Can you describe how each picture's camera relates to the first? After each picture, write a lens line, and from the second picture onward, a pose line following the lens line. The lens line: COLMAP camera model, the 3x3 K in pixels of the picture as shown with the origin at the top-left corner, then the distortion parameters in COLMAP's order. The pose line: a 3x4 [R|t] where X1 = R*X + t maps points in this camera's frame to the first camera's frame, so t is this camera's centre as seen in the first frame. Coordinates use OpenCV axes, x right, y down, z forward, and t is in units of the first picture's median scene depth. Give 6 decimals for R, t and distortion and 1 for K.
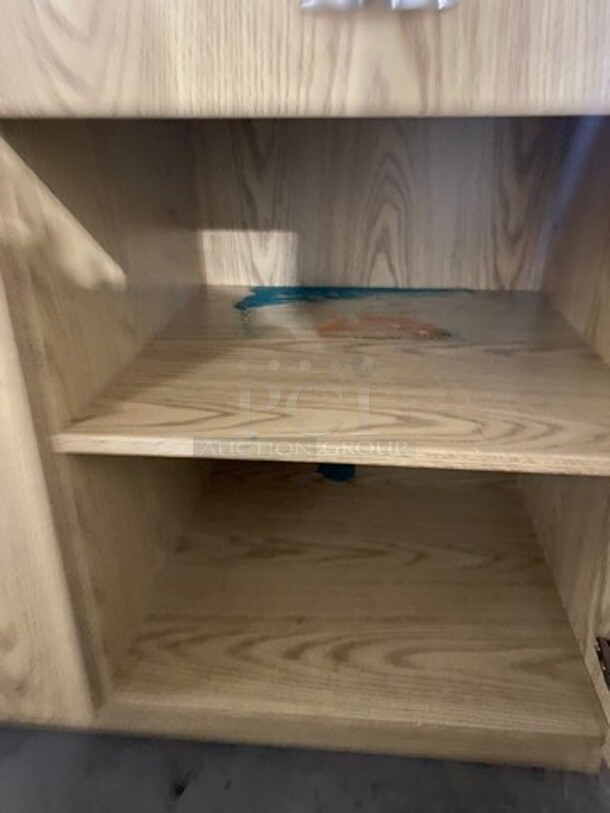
lens RADIAL K [[619.7, 0, 305.0], [0, 619.7, 406.5], [0, 0, 1]] dist [0.041558, -0.039667]
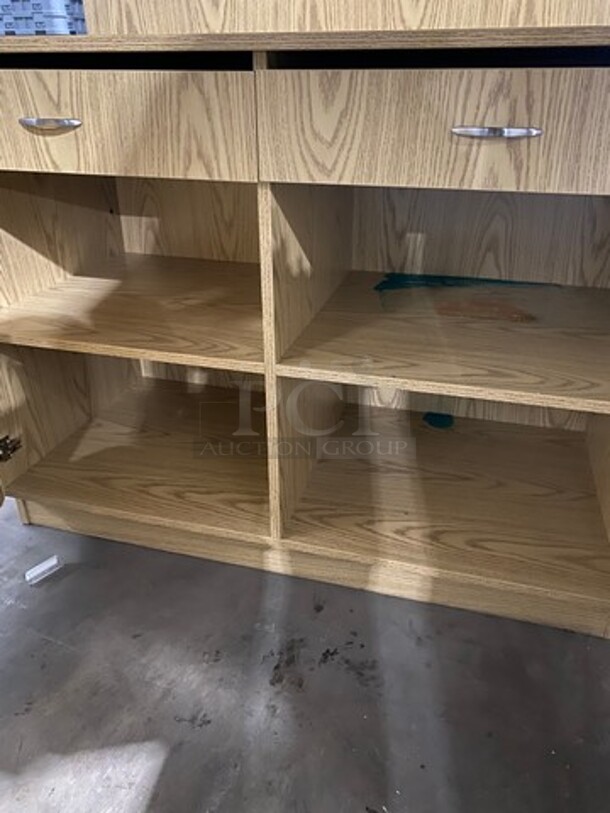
lens RADIAL K [[619.7, 0, 305.0], [0, 619.7, 406.5], [0, 0, 1]] dist [0.041558, -0.039667]
pose [[0.984894, 0.083631, -0.151622, -0.044263], [-0.077041, 0.995831, 0.048842, 0.049990], [0.155075, -0.036423, 0.987231, -0.455664]]
